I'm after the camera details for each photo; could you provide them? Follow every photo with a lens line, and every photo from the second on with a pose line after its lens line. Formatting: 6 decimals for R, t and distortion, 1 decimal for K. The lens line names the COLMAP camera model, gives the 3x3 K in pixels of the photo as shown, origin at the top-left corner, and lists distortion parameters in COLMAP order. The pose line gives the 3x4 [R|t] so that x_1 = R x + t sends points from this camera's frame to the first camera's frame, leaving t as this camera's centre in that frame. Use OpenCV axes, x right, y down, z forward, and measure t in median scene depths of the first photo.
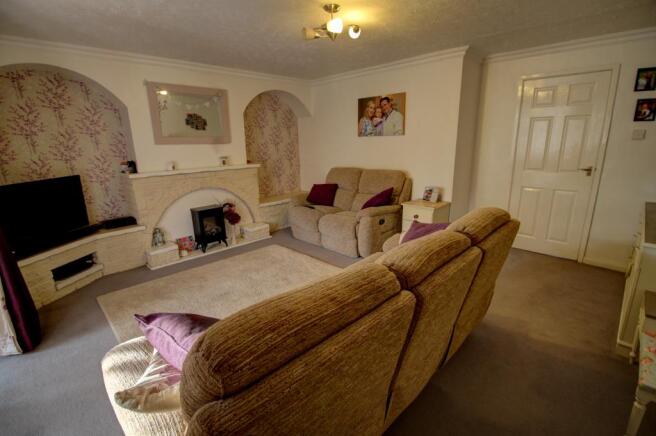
lens RADIAL K [[306.9, 0, 327.5], [0, 306.9, 217.1], [0, 0, 1]] dist [-0.006500, -0.001817]
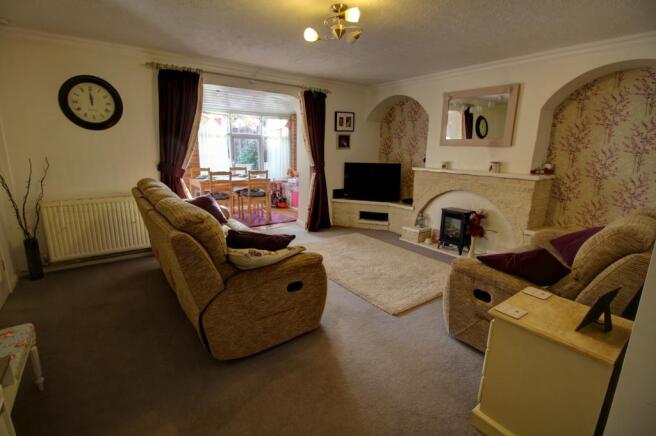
lens RADIAL K [[306.9, 0, 329.4], [0, 306.9, 216.6], [0, 0, 1]] dist [-0.006500, -0.001817]
pose [[-0.143473, 0.233023, -0.961829, 0.691164], [-0.261192, 0.928509, 0.263911, -0.180543], [0.954565, 0.289086, -0.072353, 0.749496]]
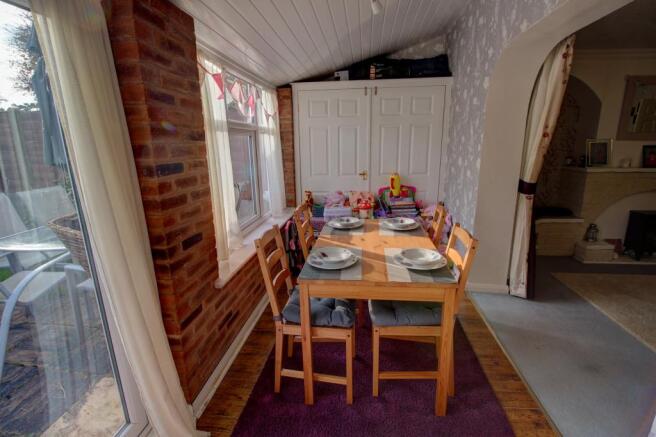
lens RADIAL K [[306.9, 0, 330.4], [0, 306.9, 216.4], [0, 0, 1]] dist [-0.006500, -0.001817]
pose [[0.645216, 0.190128, -0.739964, -0.383108], [-0.192139, 0.977792, 0.083700, 0.094861], [0.739445, 0.088171, 0.667418, -0.302524]]
